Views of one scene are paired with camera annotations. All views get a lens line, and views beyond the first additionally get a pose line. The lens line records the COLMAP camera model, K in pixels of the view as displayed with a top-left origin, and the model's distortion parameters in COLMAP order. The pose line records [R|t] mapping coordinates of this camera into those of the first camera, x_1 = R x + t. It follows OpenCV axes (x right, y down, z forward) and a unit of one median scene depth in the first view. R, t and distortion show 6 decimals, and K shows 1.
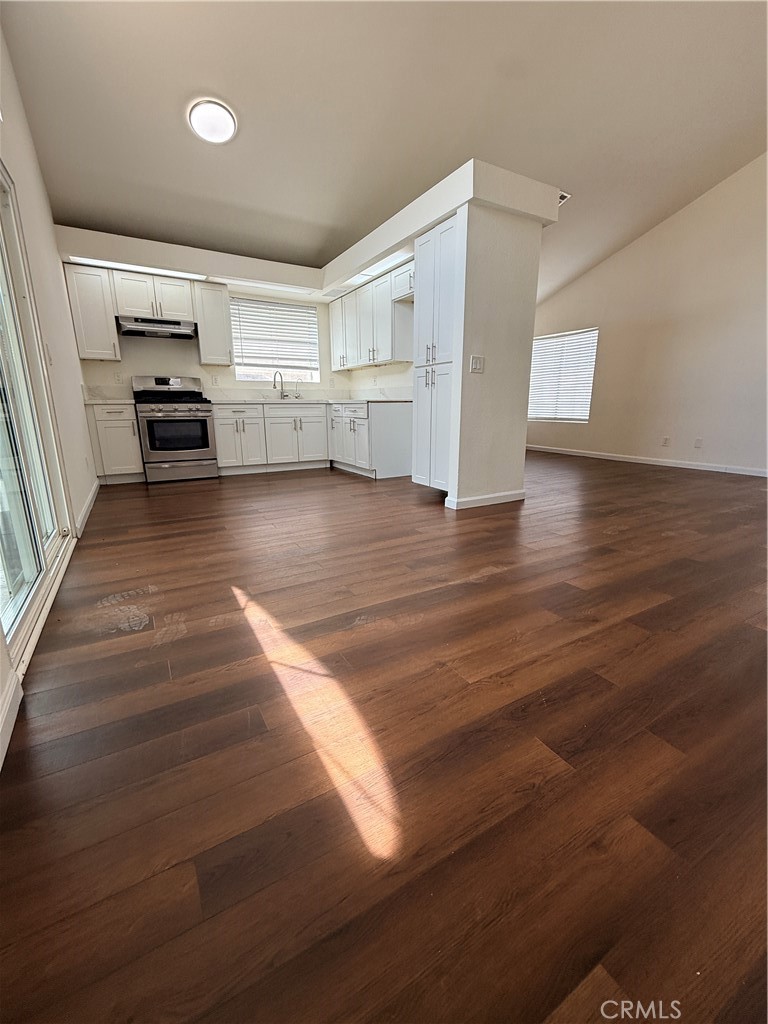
lens RADIAL K [[428.6, 0, 384.0], [0, 428.6, 512.0], [0, 0, 1]] dist [-0.000310, -0.000106]
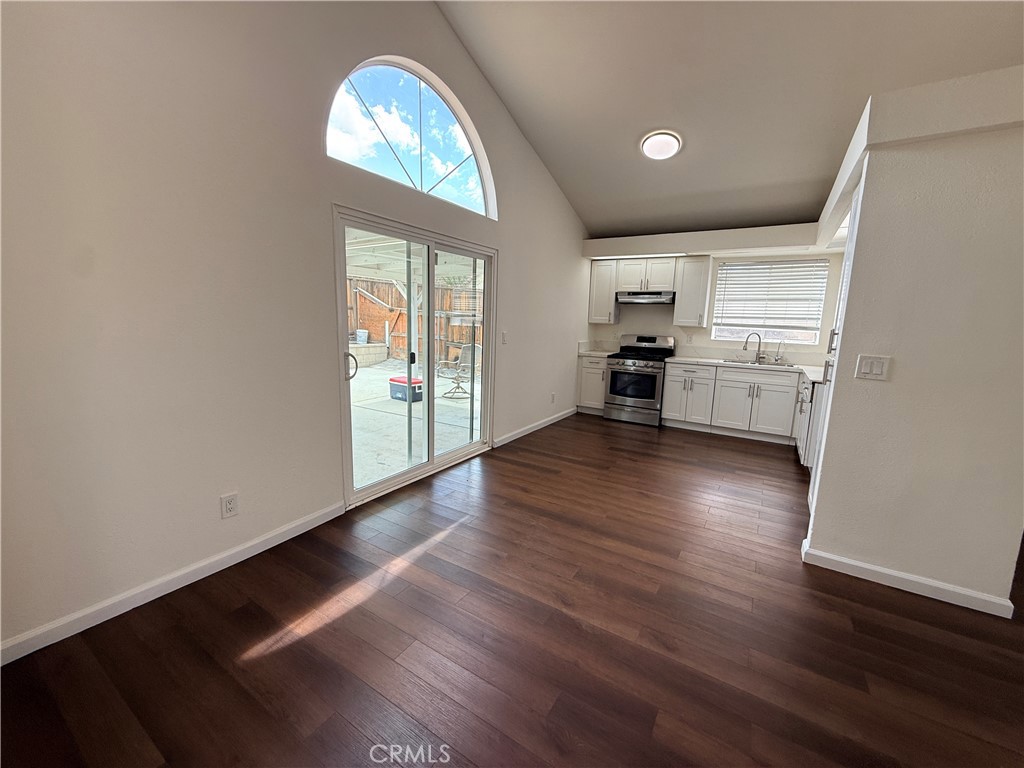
lens RADIAL K [[407.7, 0, 510.6], [0, 407.7, 383.5], [0, 0, 1]] dist [-0.000966, -0.000189]
pose [[0.461709, 0.152343, -0.873852, 0.342810], [-0.245797, 0.968537, 0.038981, -0.138401], [0.852296, 0.196792, 0.484628, 0.148102]]
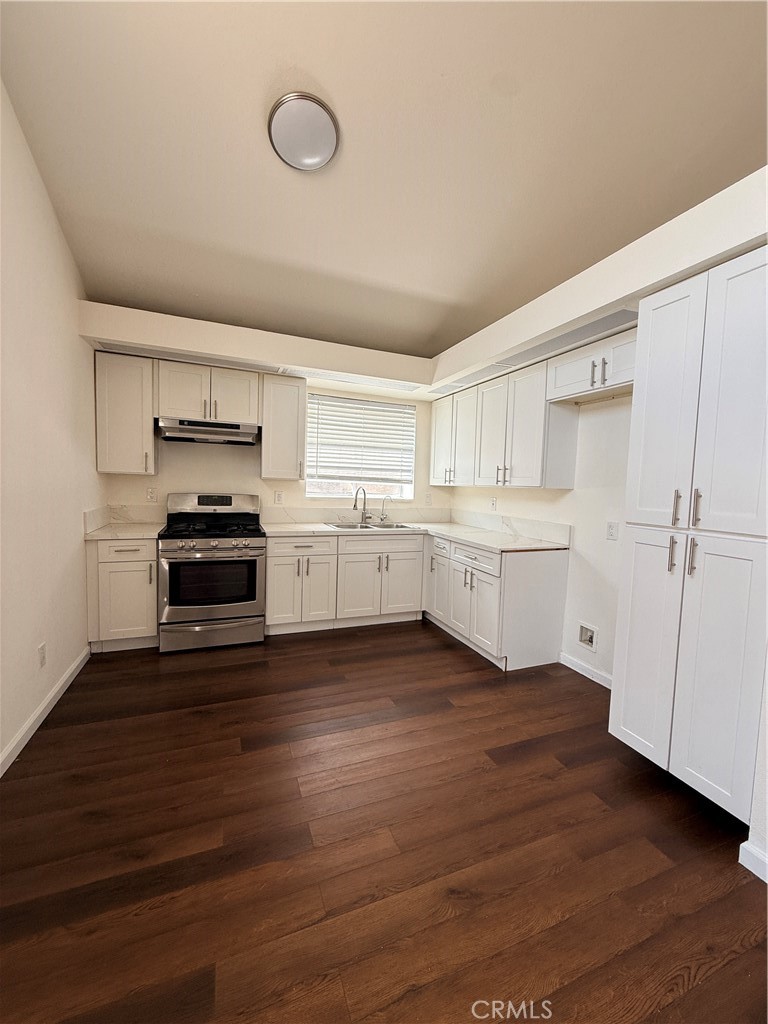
lens RADIAL K [[407.7, 0, 385.0], [0, 407.7, 509.0], [0, 0, 1]] dist [-0.000966, -0.000189]
pose [[0.989064, 0.044645, -0.140565, -0.118745], [-0.069413, 0.981837, -0.176571, -0.189966], [0.130129, 0.184397, 0.974199, 0.364731]]
